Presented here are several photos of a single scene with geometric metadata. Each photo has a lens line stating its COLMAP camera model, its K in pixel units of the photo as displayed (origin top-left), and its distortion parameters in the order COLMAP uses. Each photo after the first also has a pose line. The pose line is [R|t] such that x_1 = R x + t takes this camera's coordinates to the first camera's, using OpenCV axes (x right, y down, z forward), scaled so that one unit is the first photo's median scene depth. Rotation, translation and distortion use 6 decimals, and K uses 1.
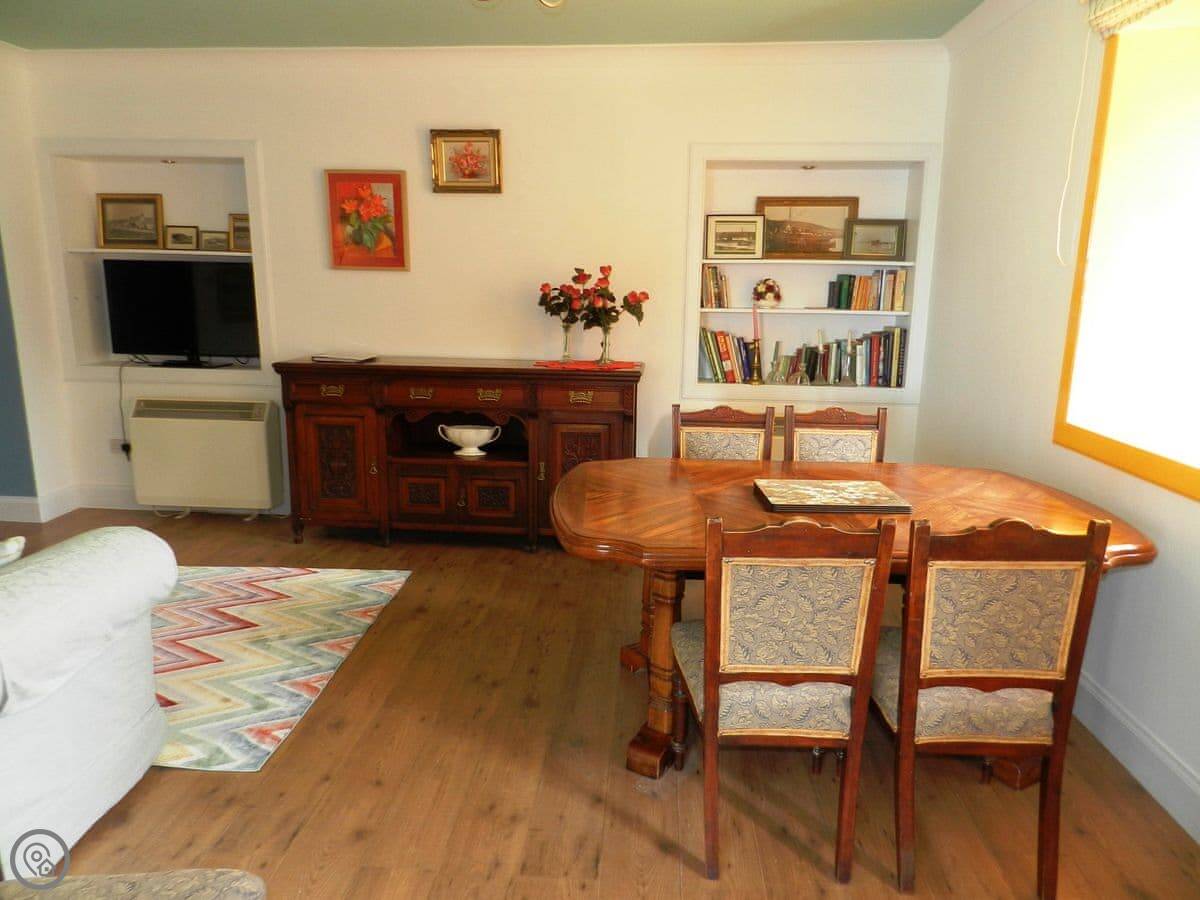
lens RADIAL K [[815.0, 0, 600.0], [0, 815.0, 450.0], [0, 0, 1]] dist [0.022500, -0.003340]
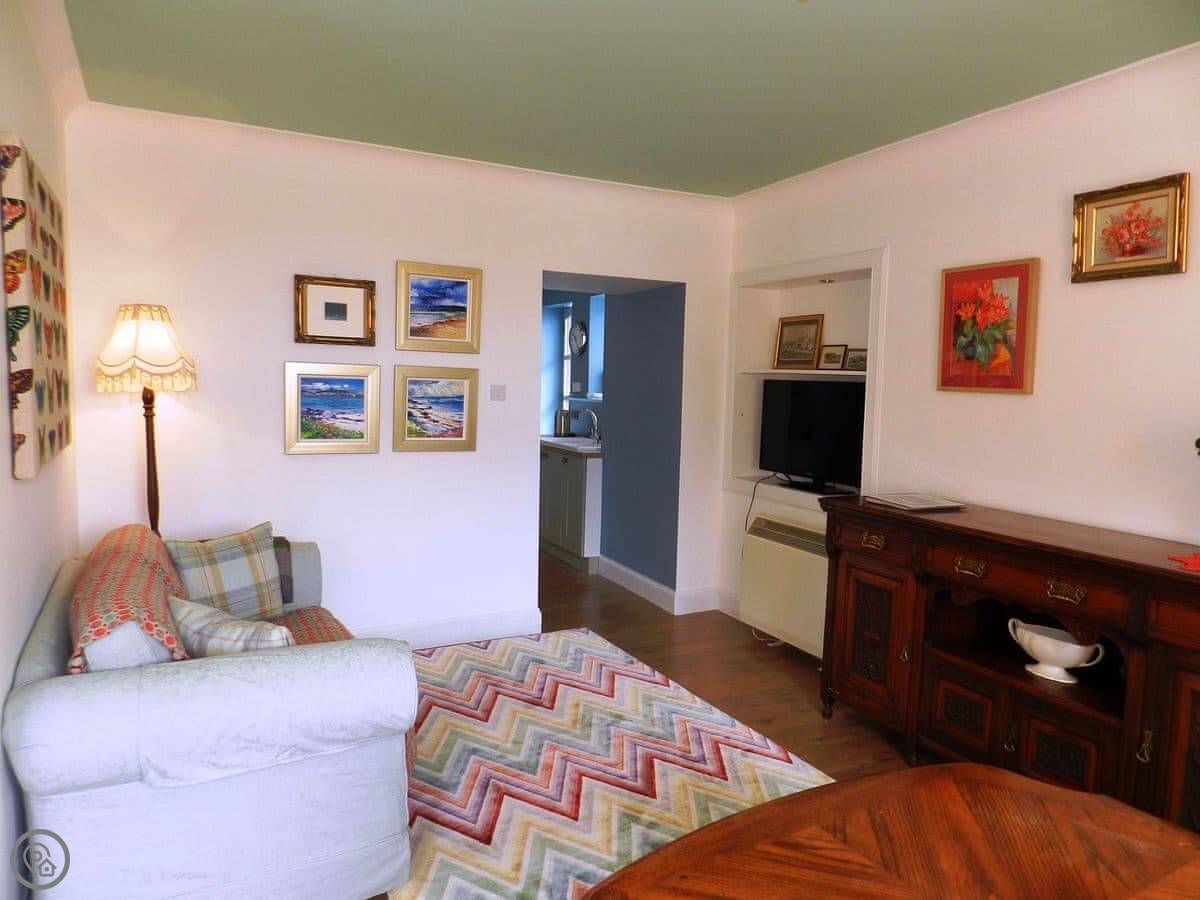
lens RADIAL K [[815.0, 0, 600.0], [0, 815.0, 450.0], [0, 0, 1]] dist [0.022500, -0.003340]
pose [[0.513472, 0.075284, -0.854797, 0.193788], [-0.194324, 0.980467, -0.030378, -0.079089], [0.835814, 0.181705, 0.518072, 0.335326]]
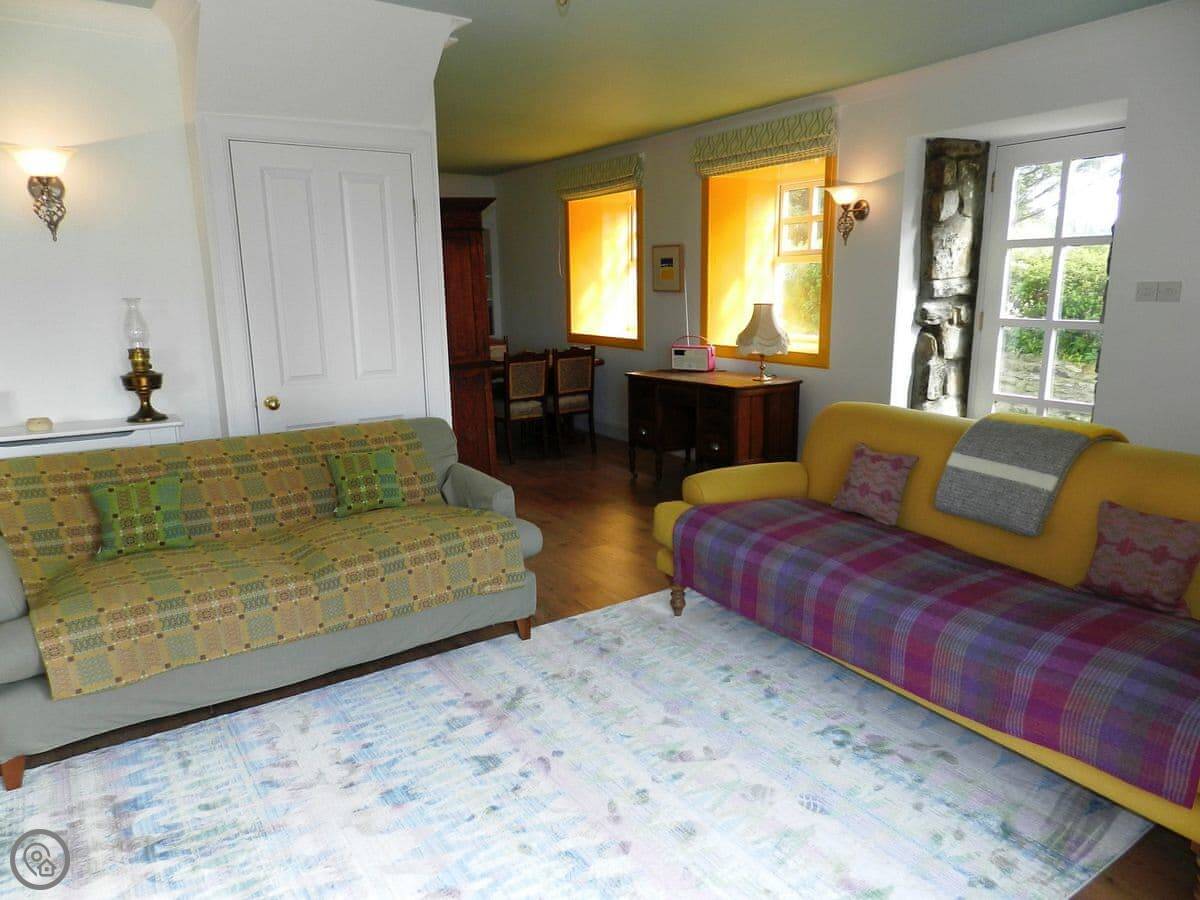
lens RADIAL K [[815.0, 0, 600.0], [0, 815.0, 450.0], [0, 0, 1]] dist [0.022500, -0.003340]
pose [[0.805208, -0.139596, 0.576328, -0.673816], [0.139448, 0.989217, 0.044776, 0.166308], [-0.576363, 0.044313, 0.815991, -0.869996]]
